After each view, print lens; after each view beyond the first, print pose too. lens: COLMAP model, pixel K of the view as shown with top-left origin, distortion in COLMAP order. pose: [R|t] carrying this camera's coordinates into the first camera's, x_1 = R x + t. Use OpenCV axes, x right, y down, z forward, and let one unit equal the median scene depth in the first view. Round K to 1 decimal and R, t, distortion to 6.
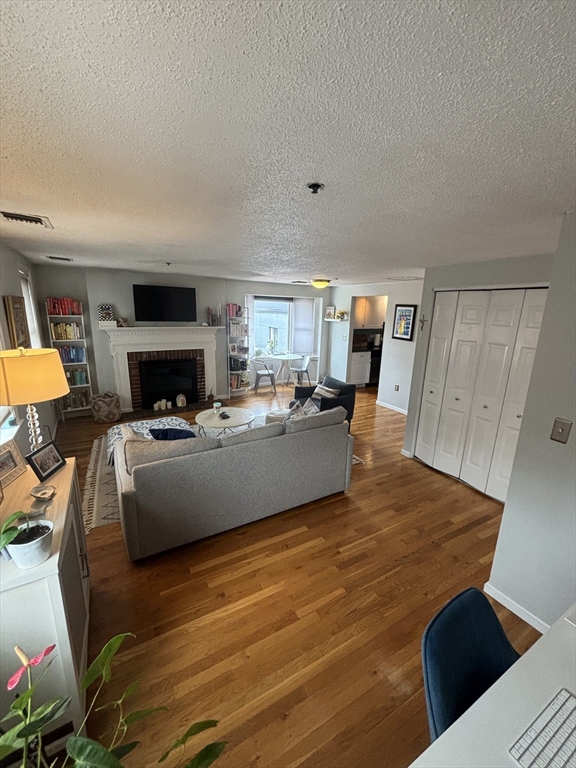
lens RADIAL K [[314.1, 0, 286.2], [0, 314.1, 383.0], [0, 0, 1]] dist [-0.000345, -0.000101]
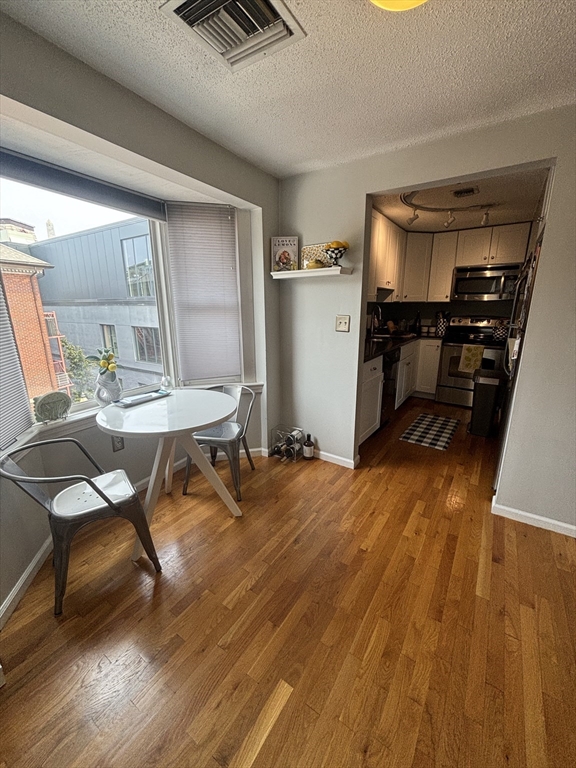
lens RADIAL K [[314.1, 0, 288.7], [0, 314.1, 384.2], [0, 0, 1]] dist [-0.000345, -0.000101]
pose [[0.887089, -0.144013, 0.438558, -0.029023], [0.134573, 0.989500, 0.052725, -0.099461], [-0.441546, 0.012247, 0.897155, 0.684609]]
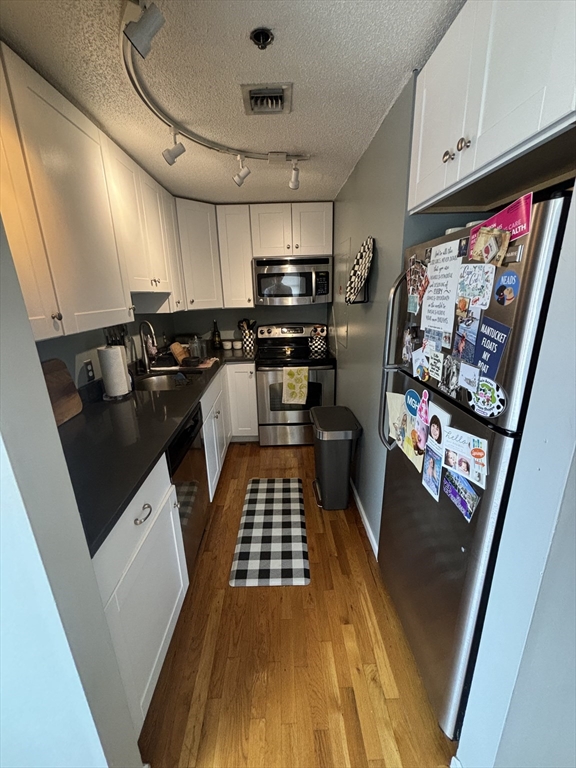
lens RADIAL K [[314.1, 0, 285.6], [0, 314.1, 385.9], [0, 0, 1]] dist [-0.000345, -0.000101]
pose [[0.458793, -0.293472, 0.838679, 0.098189], [0.244378, 0.949157, 0.198445, -0.136807], [-0.854276, 0.113909, 0.507185, 0.792059]]
